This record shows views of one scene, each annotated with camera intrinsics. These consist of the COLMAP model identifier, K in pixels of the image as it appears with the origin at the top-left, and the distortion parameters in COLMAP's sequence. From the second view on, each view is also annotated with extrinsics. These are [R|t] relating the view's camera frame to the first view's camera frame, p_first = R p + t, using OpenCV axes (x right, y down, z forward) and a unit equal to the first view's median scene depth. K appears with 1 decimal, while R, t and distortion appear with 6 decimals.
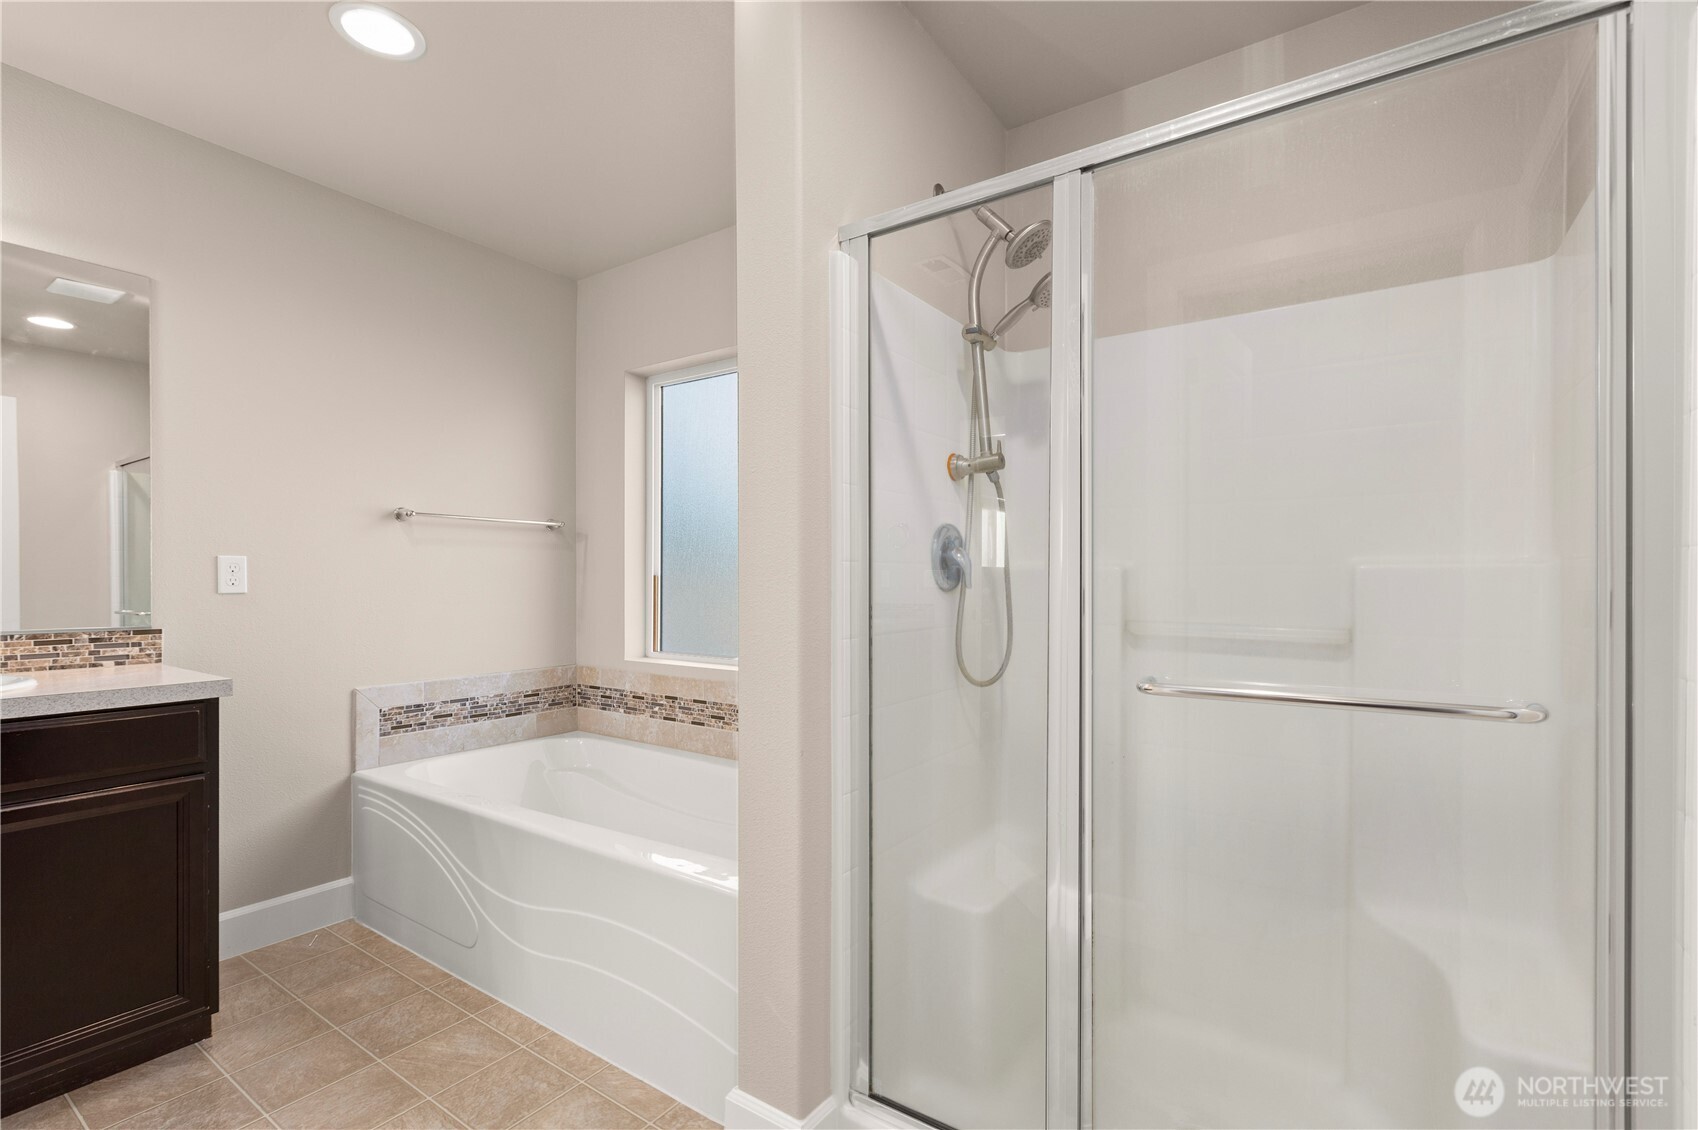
lens RADIAL K [[774.7, 0, 843.4], [0, 774.7, 571.5], [0, 0, 1]] dist [0.000396, -0.000057]
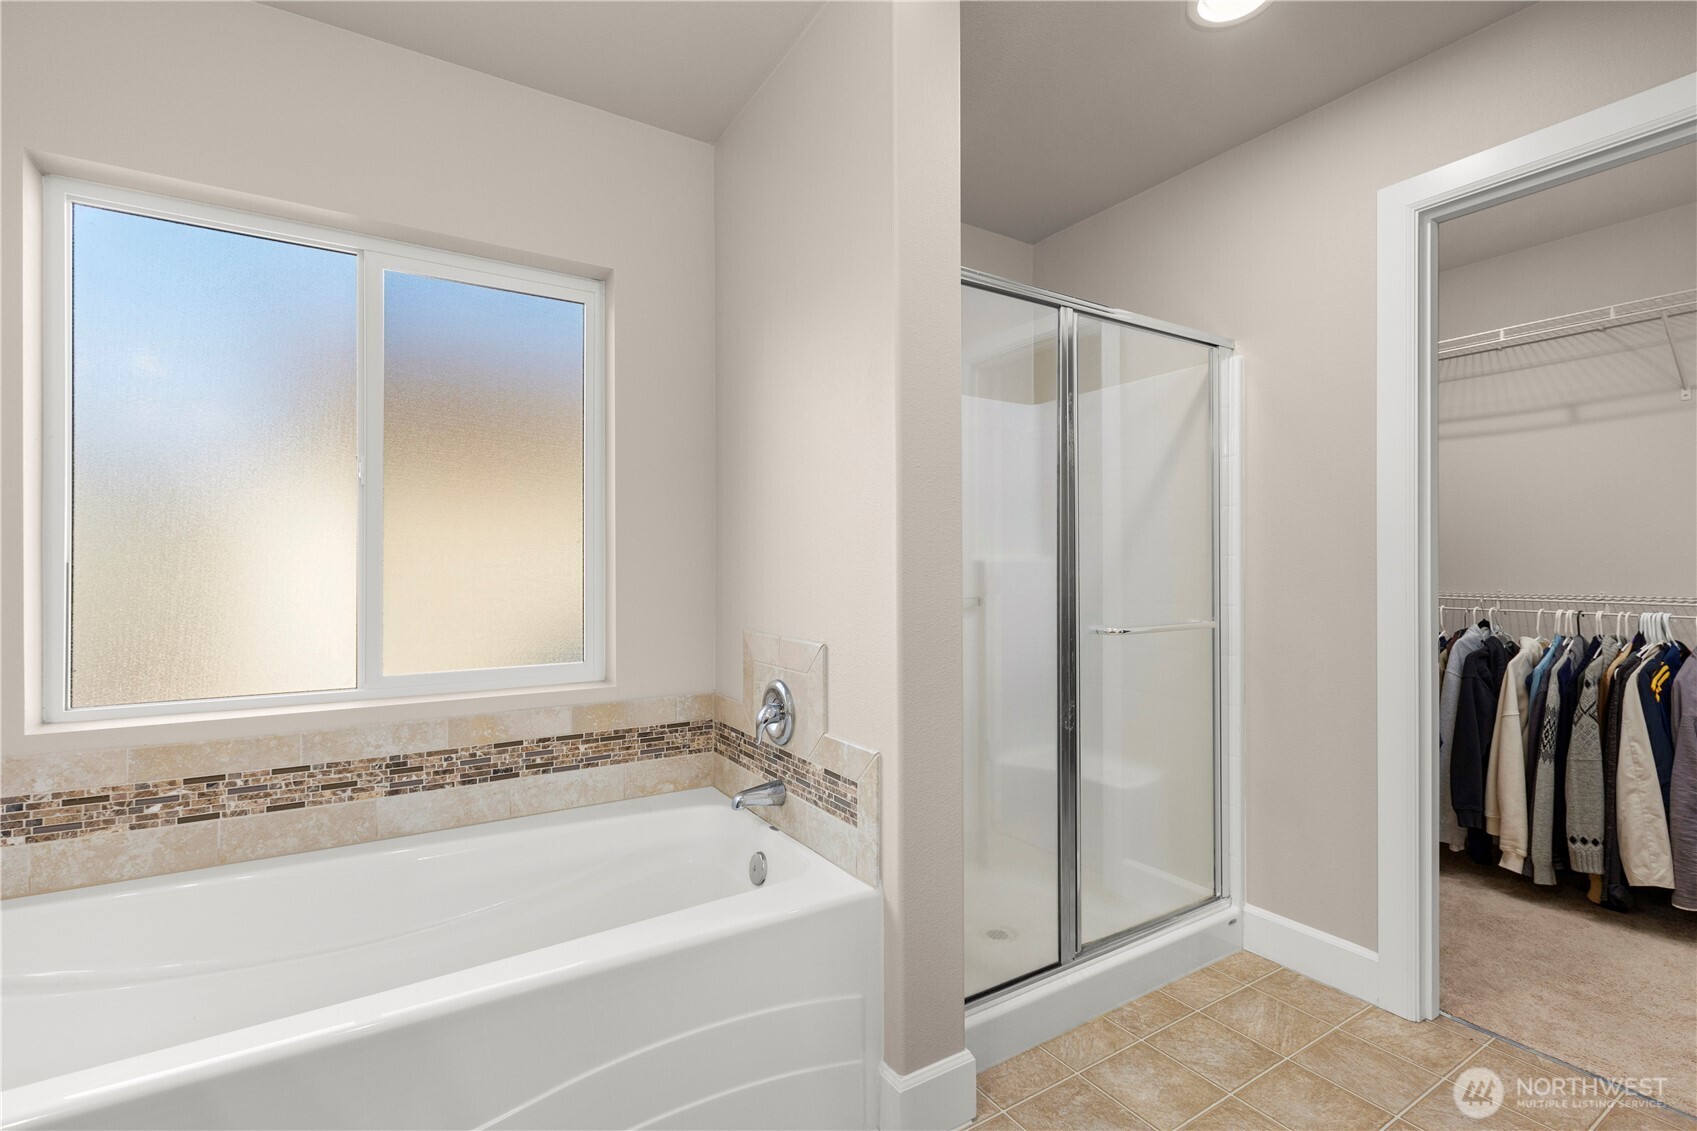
lens RADIAL K [[750.3, 0, 821.9], [0, 750.3, 563.5], [0, 0, 1]] dist [-0.000724, -0.000401]
pose [[0.399079, -0.001192, 0.916916, -0.549265], [-0.014868, 0.999859, 0.007771, -0.006753], [-0.916796, -0.016734, 0.399005, 0.369732]]
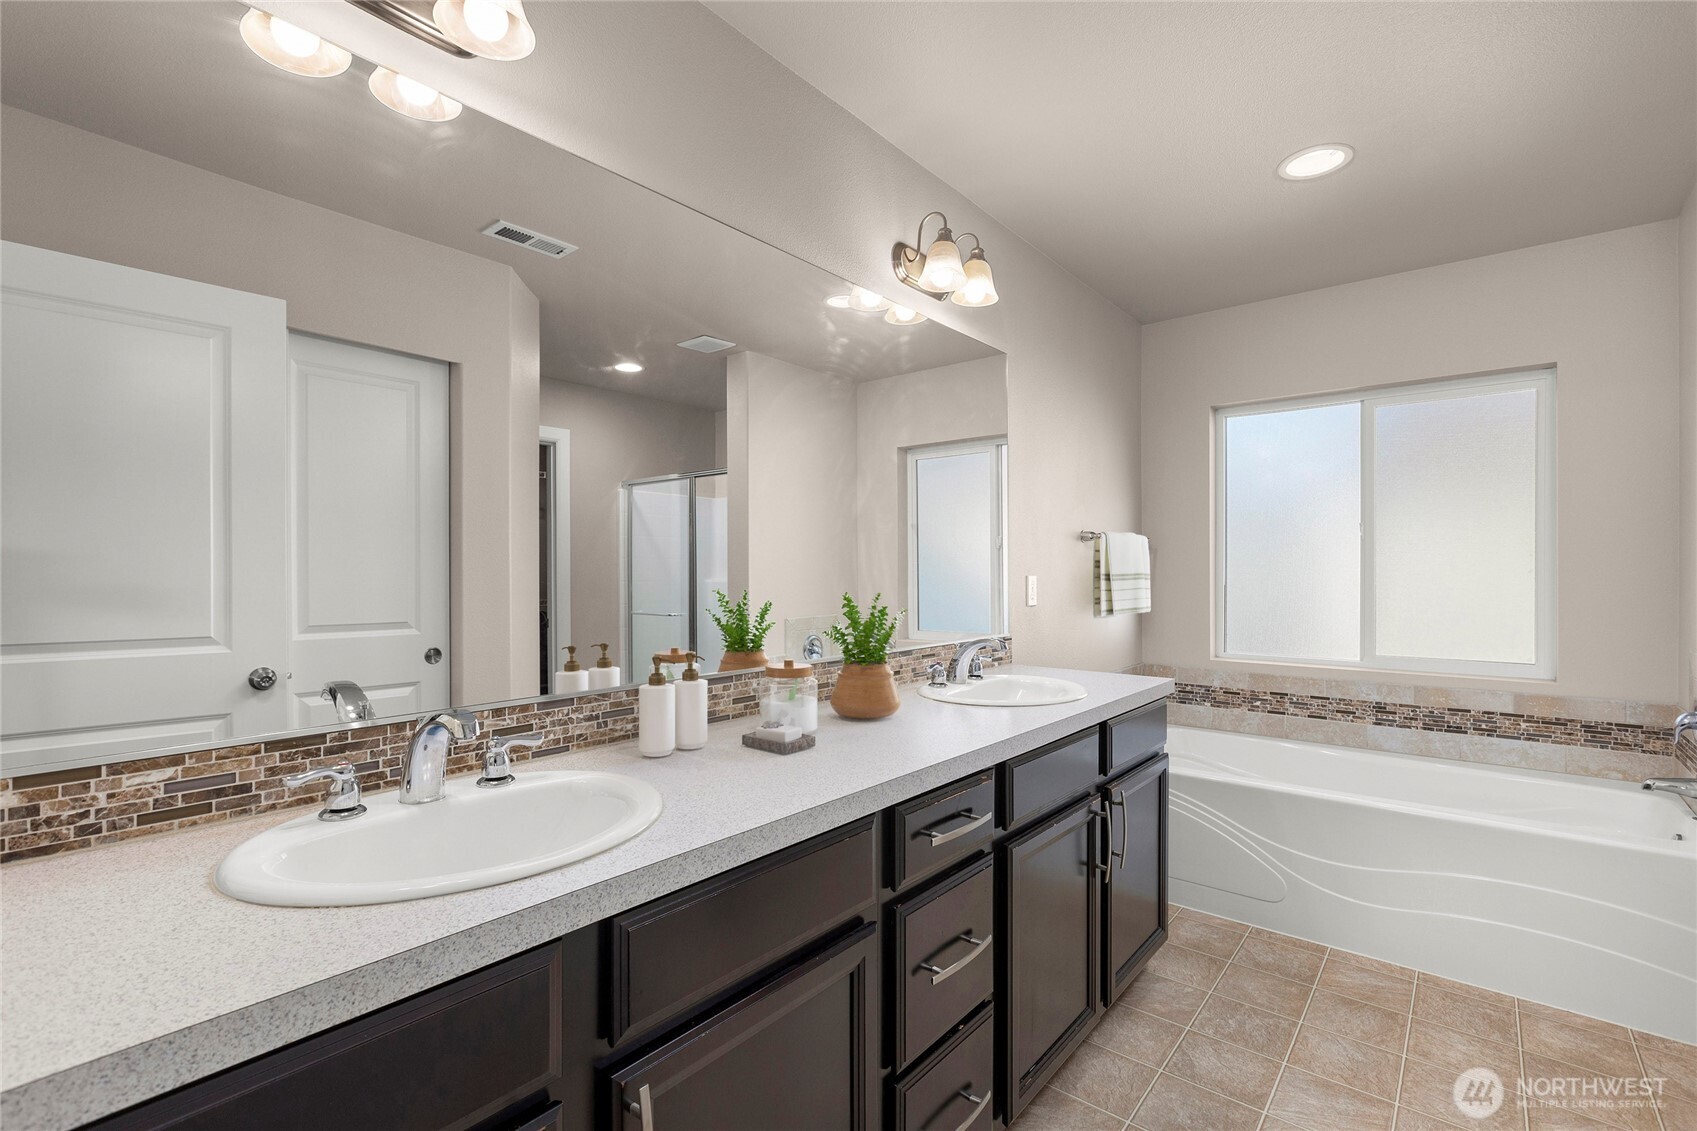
lens RADIAL K [[763.8, 0, 848.5], [0, 763.8, 565.5], [0, 0, 1]] dist [-0.003488, -0.000392]
pose [[0.996679, -0.000780, -0.081421, -0.767034], [0.001386, 0.999972, 0.007387, -0.035751], [0.081413, -0.007476, 0.996652, -0.171102]]
